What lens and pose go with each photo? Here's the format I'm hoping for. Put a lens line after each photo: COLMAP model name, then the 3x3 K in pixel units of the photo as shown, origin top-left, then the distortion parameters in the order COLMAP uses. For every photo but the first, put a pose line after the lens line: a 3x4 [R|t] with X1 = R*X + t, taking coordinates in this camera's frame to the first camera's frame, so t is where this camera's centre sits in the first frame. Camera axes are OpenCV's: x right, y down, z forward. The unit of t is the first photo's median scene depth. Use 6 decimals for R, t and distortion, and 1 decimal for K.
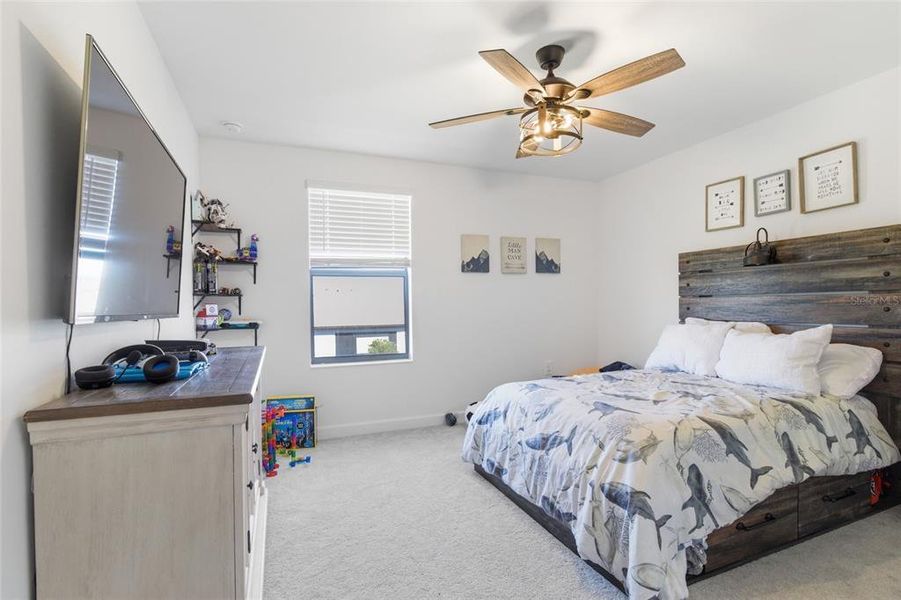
lens RADIAL K [[444.4, 0, 453.4], [0, 444.4, 308.6], [0, 0, 1]] dist [-0.020959, 0.011939]
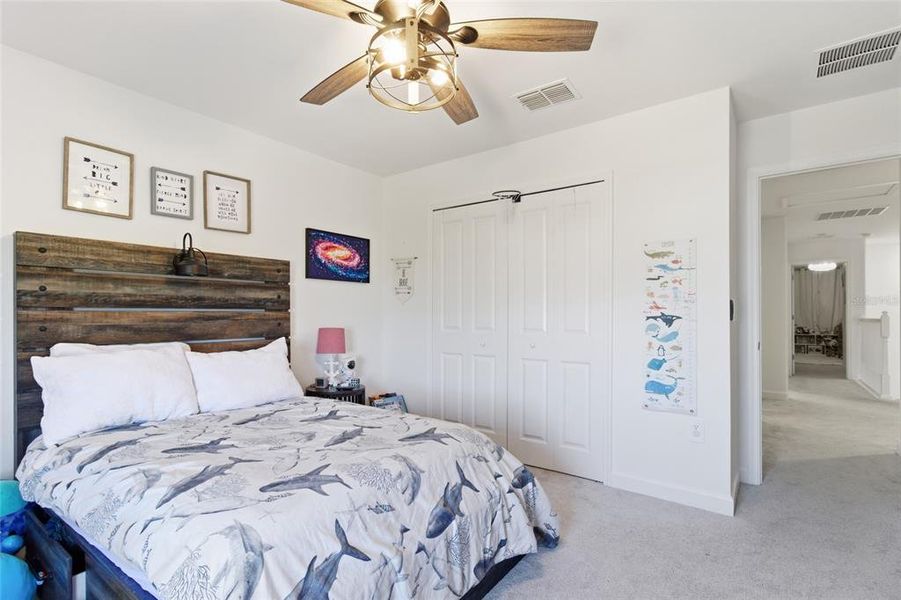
lens RADIAL K [[444.4, 0, 453.4], [0, 444.4, 308.6], [0, 0, 1]] dist [-0.020959, 0.011939]
pose [[-0.532897, 0.024361, 0.845829, -0.317504], [0.014874, 0.999701, -0.019421, -0.009174], [-0.846049, 0.002232, -0.533100, 1.036400]]
